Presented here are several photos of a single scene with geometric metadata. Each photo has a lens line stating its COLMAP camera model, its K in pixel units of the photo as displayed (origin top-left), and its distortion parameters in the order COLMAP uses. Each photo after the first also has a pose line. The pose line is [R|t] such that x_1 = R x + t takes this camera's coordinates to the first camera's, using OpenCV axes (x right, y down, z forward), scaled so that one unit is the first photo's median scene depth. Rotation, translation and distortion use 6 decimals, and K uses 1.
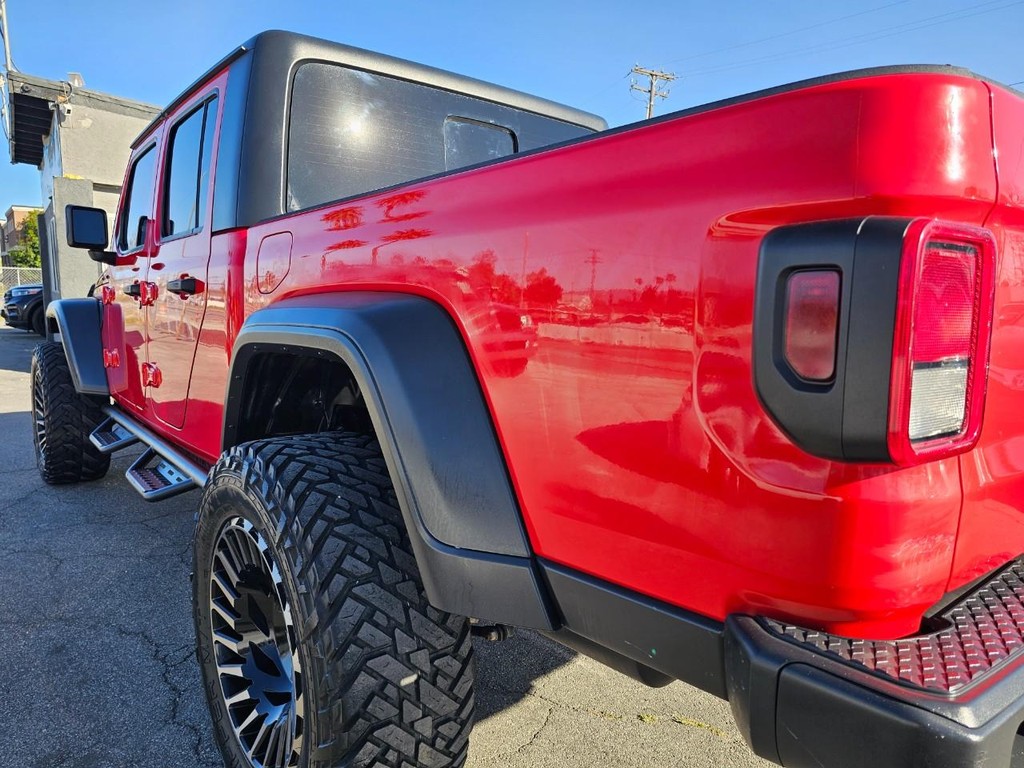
lens RADIAL K [[716.5, 0, 513.1], [0, 716.5, 380.4], [0, 0, 1]] dist [0.034438, -0.031767]
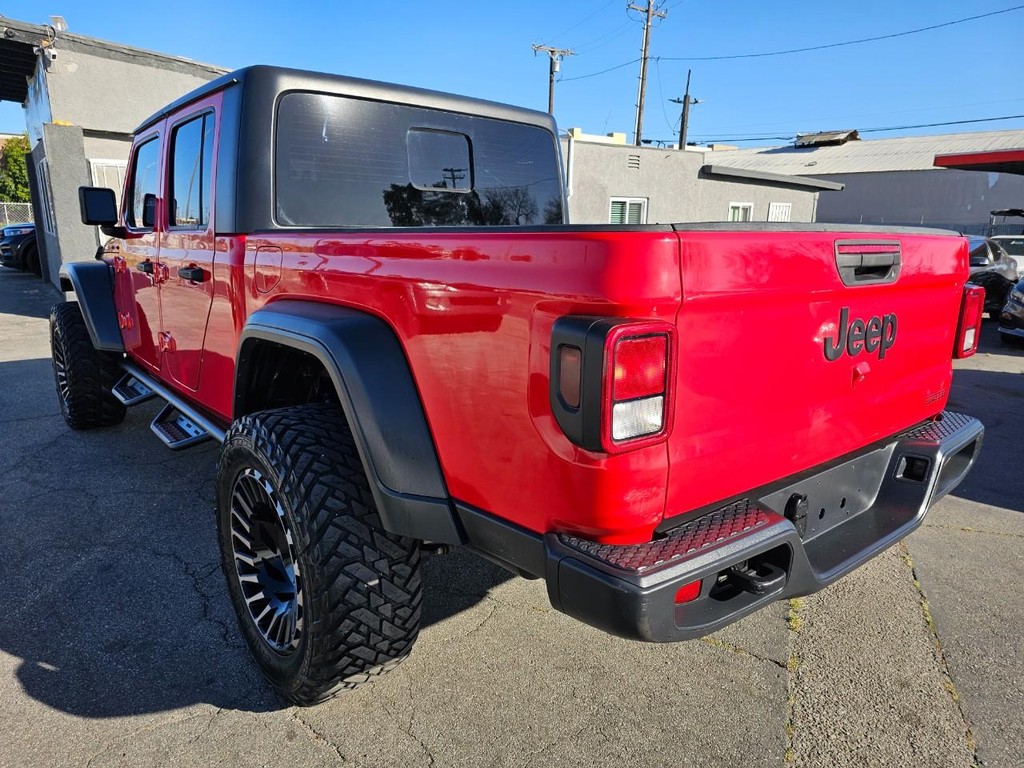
lens RADIAL K [[716.5, 0, 519.9], [0, 716.5, 383.8], [0, 0, 1]] dist [0.034438, -0.031767]
pose [[0.999898, -0.007547, 0.012089, 0.101372], [0.006284, 0.994835, 0.101312, -0.093266], [-0.012791, -0.101226, 0.994781, -0.308863]]
